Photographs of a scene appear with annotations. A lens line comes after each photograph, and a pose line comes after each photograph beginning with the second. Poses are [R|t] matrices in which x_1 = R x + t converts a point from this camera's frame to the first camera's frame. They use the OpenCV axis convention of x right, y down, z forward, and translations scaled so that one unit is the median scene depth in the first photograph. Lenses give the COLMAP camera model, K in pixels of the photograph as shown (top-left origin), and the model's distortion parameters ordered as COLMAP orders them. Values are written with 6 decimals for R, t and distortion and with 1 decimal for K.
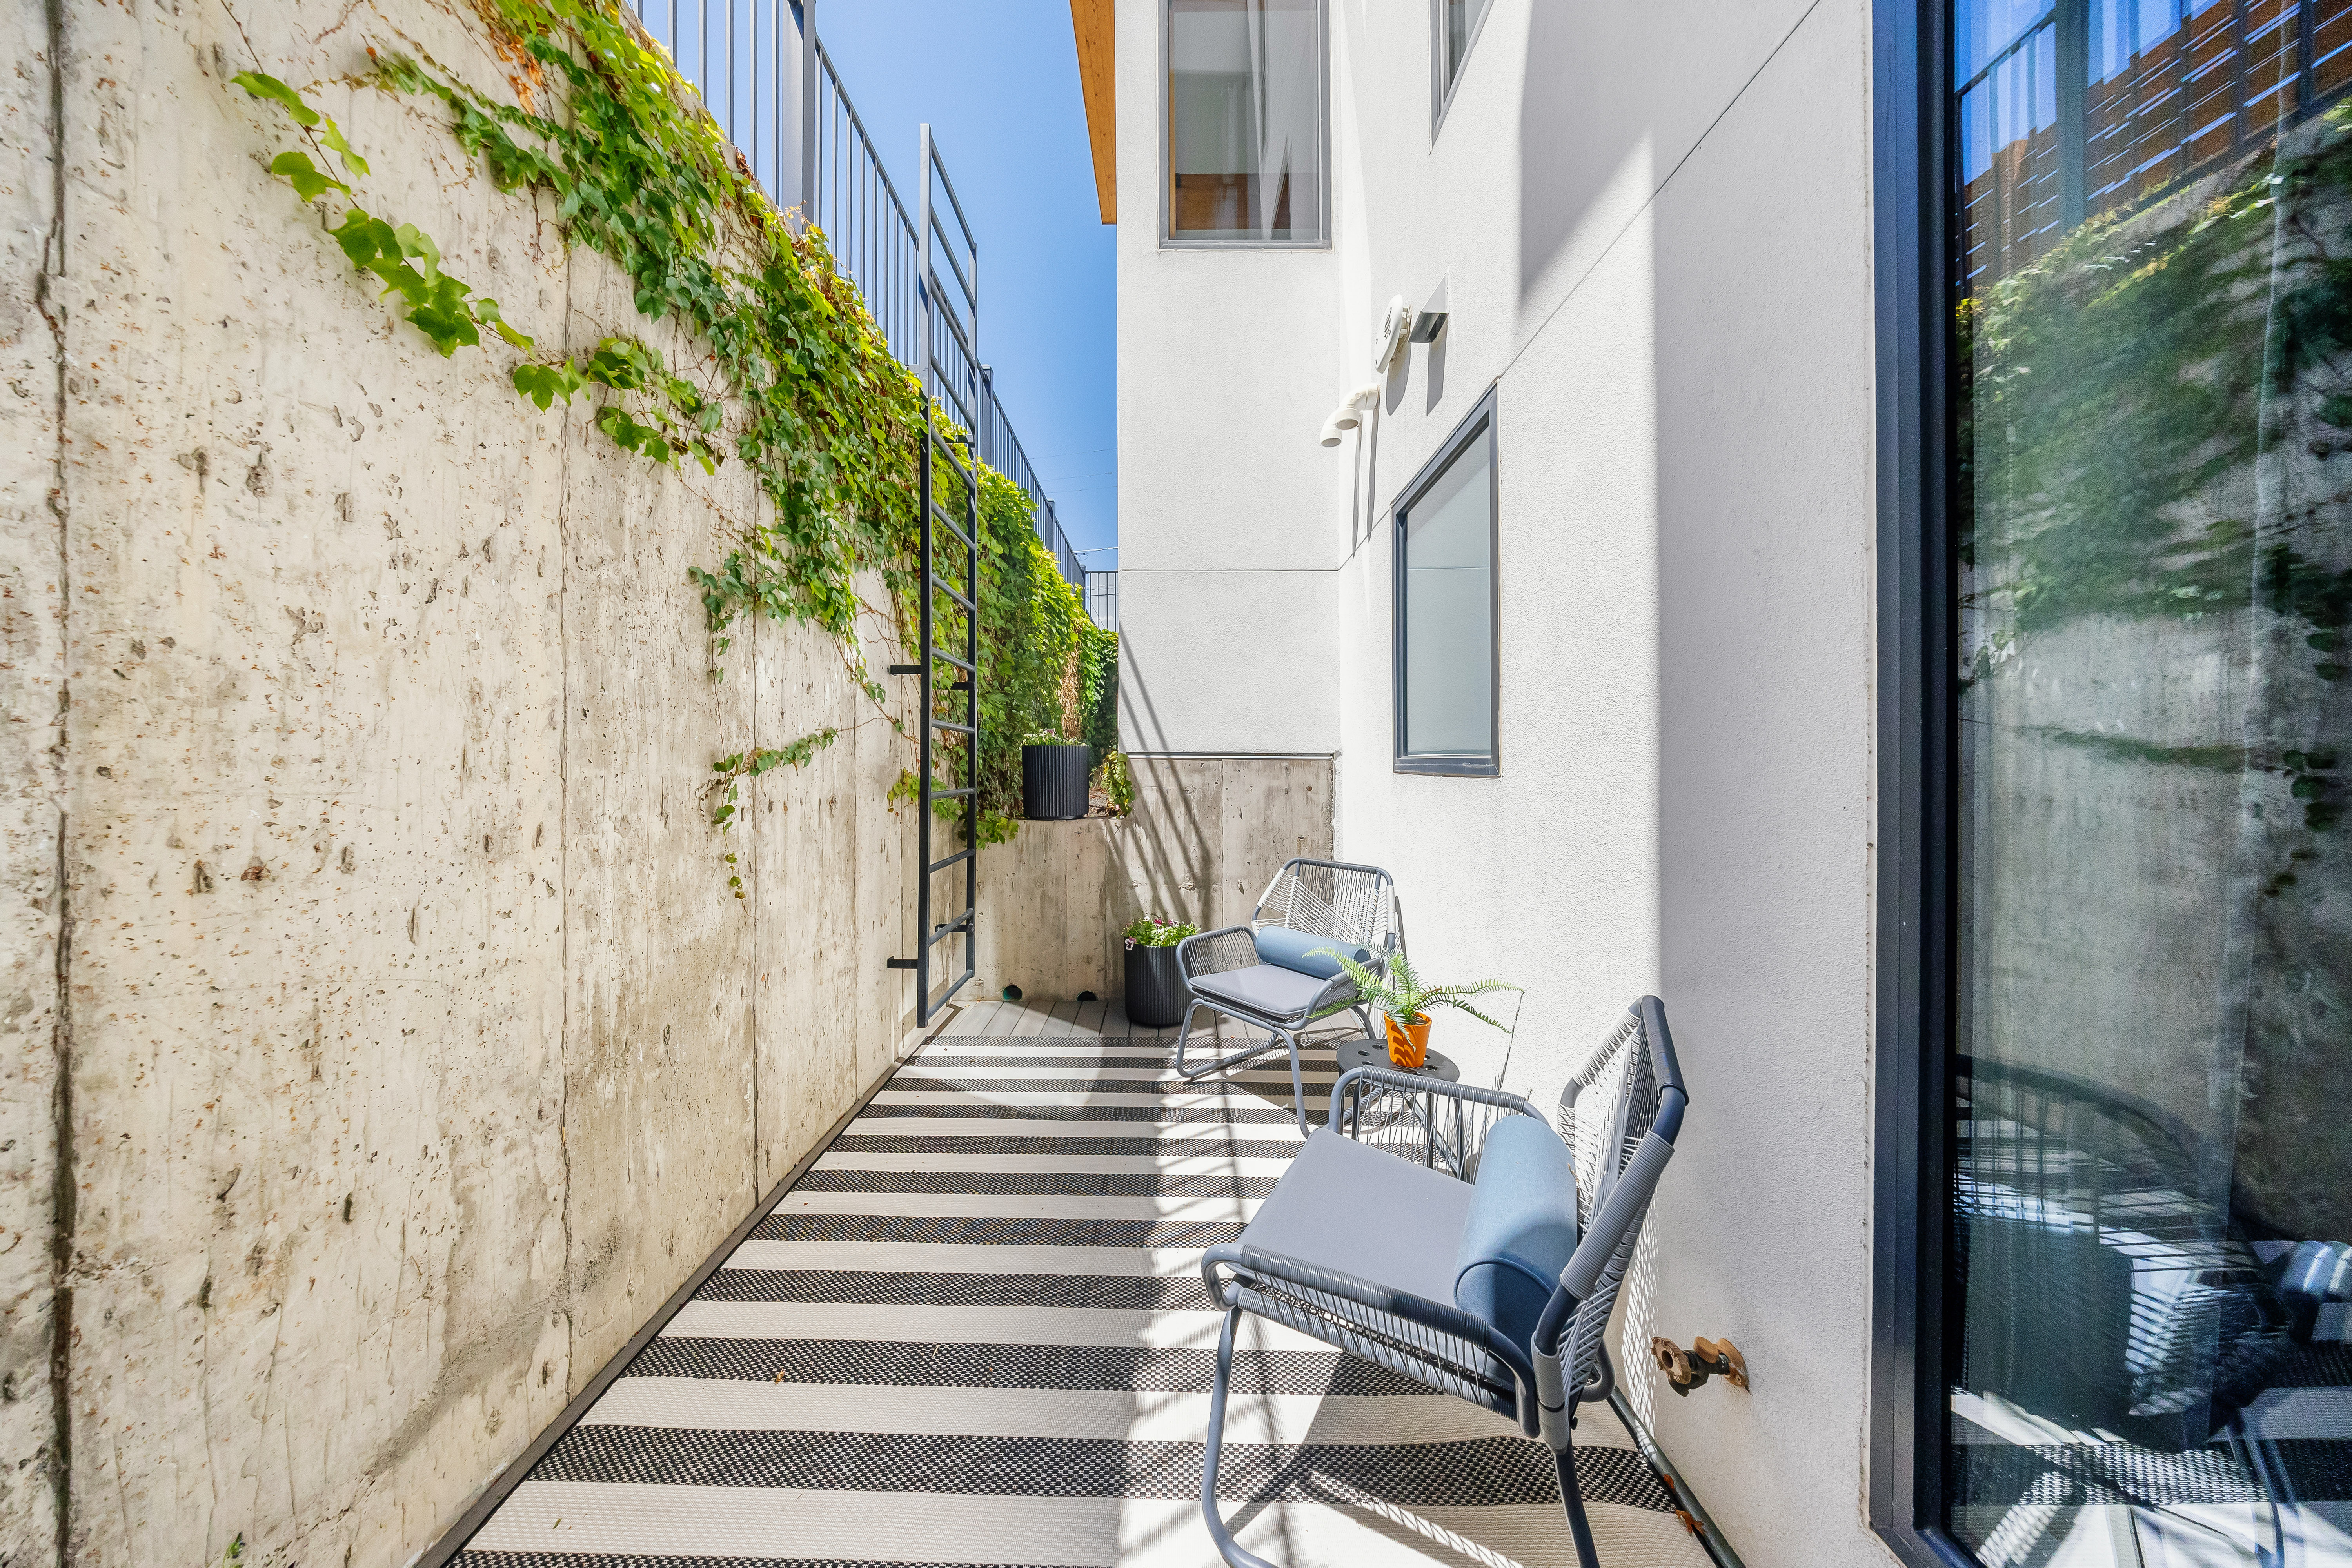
lens RADIAL K [[672.5, 0, 1172.4], [0, 672.5, 768.6], [0, 0, 1]] dist [0.000064, -0.000005]
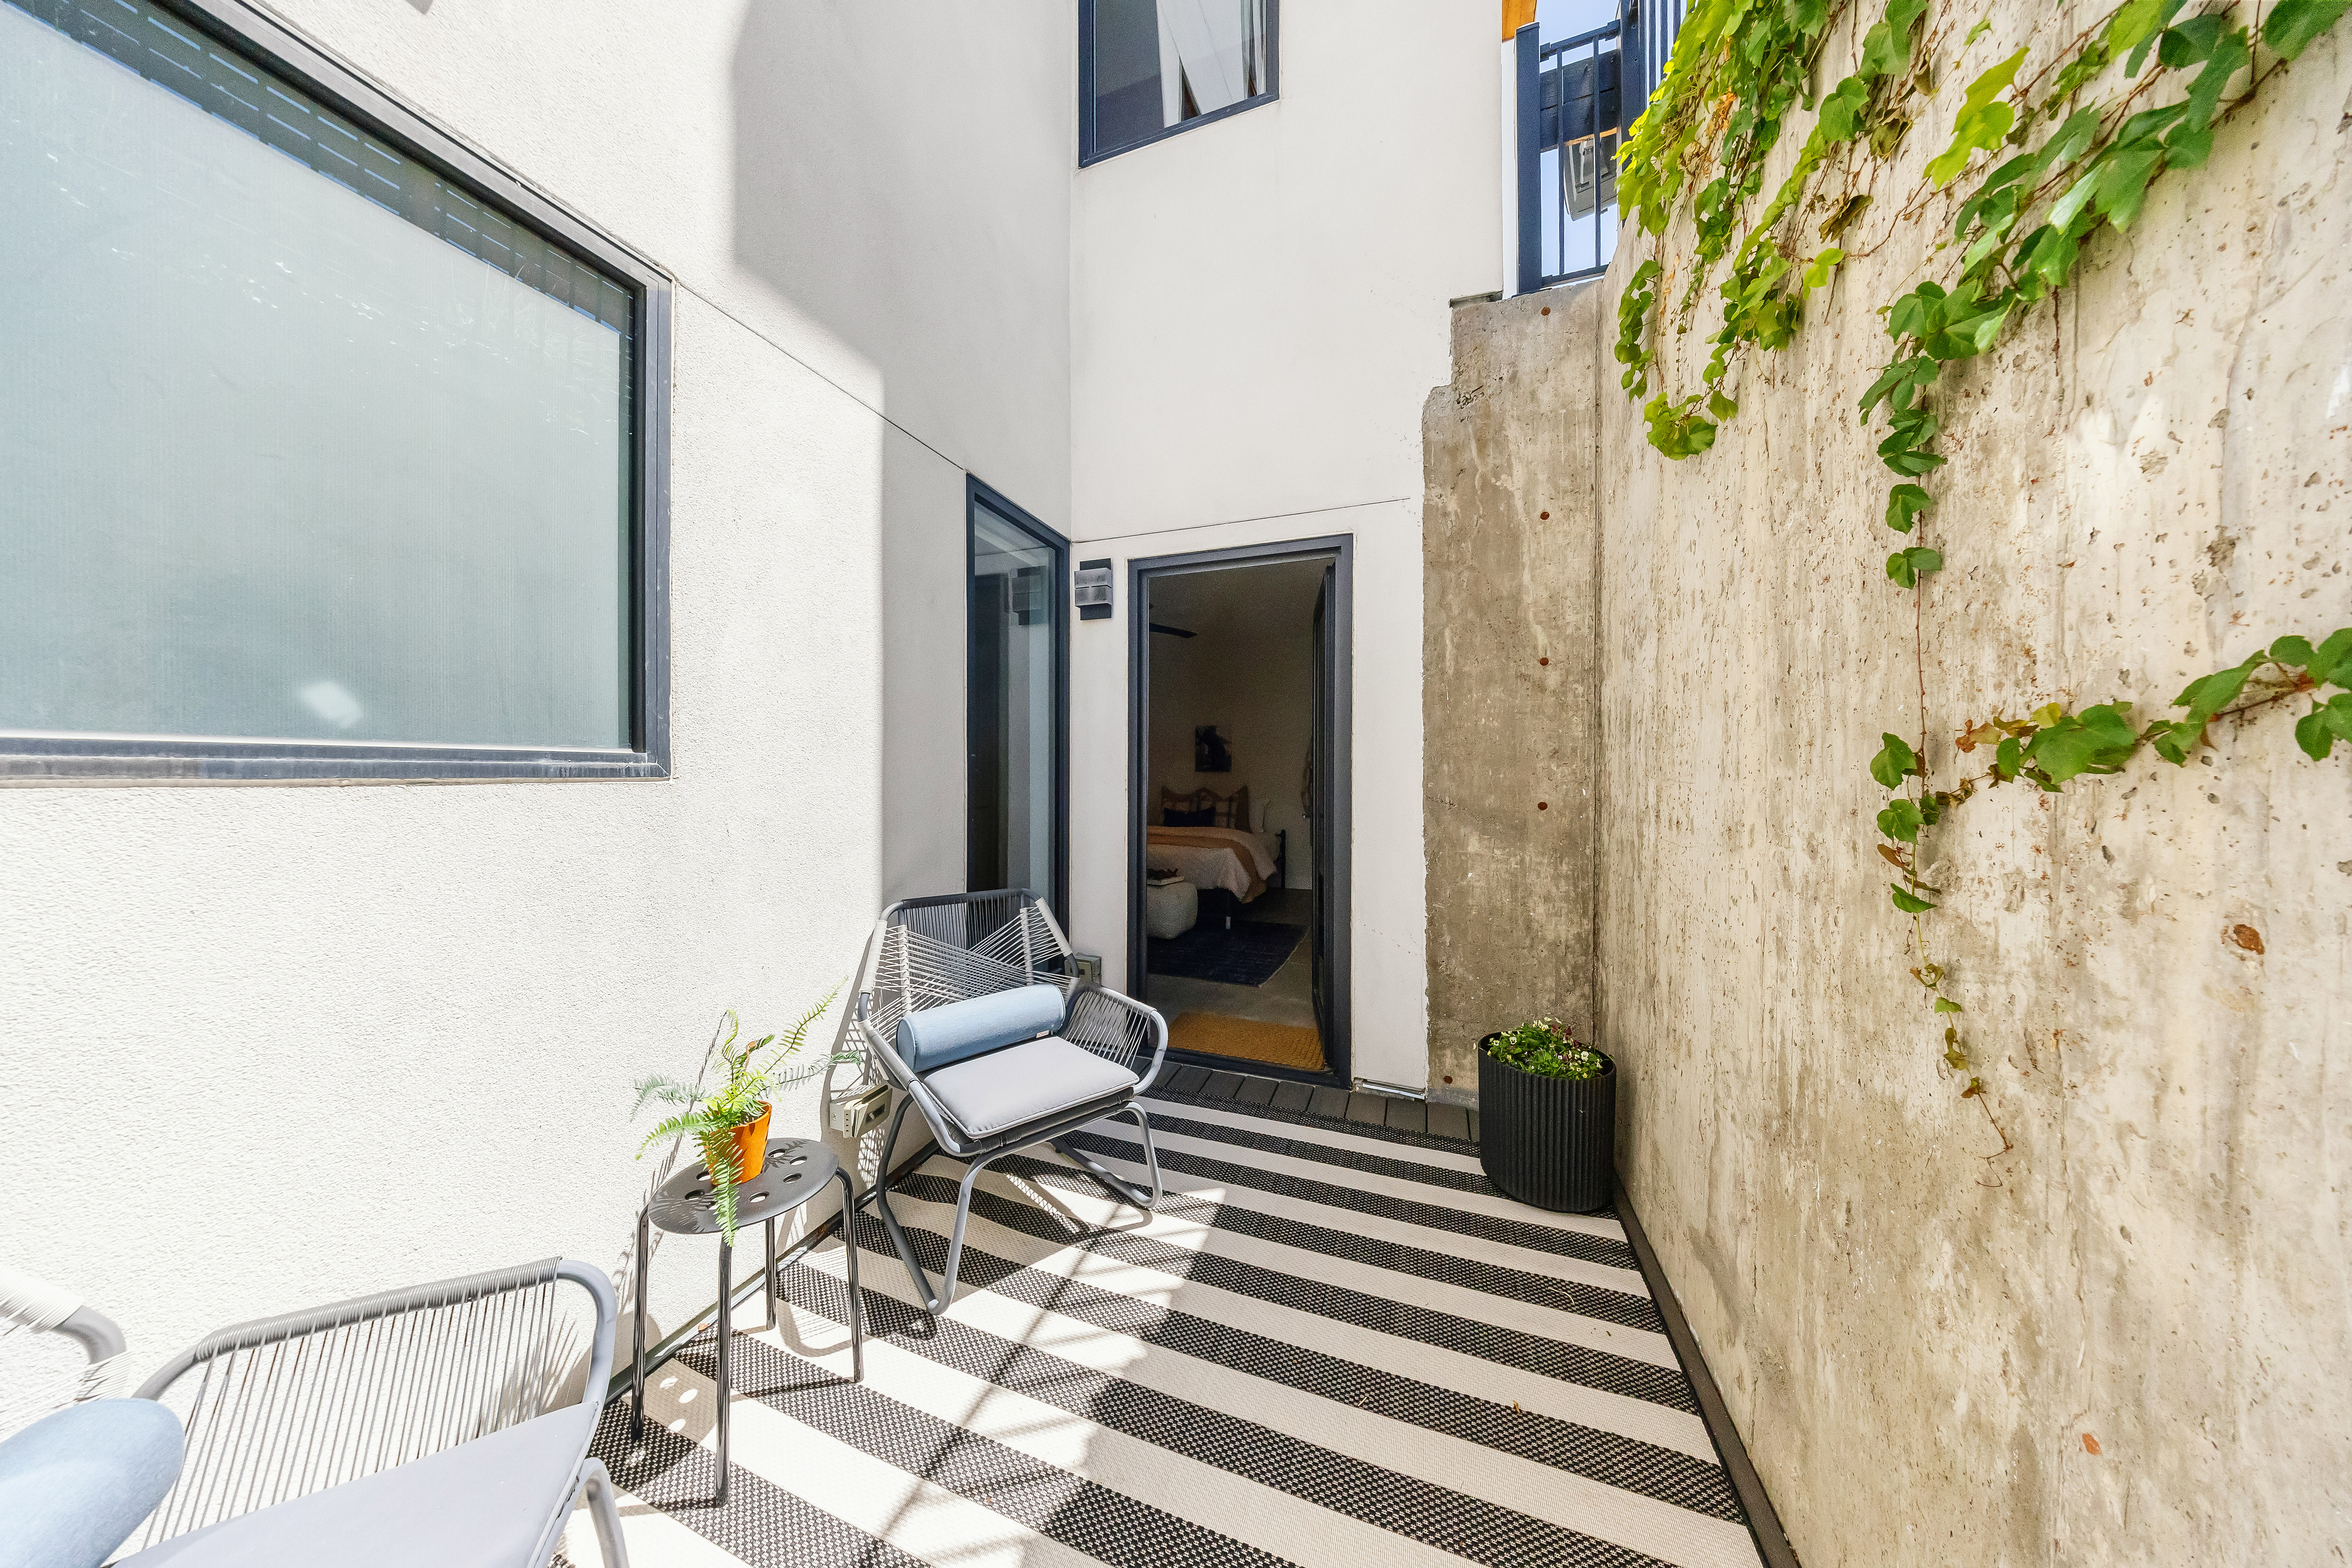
lens RADIAL K [[672.5, 0, 1172.4], [0, 672.5, 768.6], [0, 0, 1]] dist [0.000064, -0.000005]
pose [[-0.937919, -0.002698, 0.346843, -0.417435], [-0.001217, 0.999989, 0.004486, -0.001651], [-0.346851, 0.003786, -0.937913, 1.883282]]
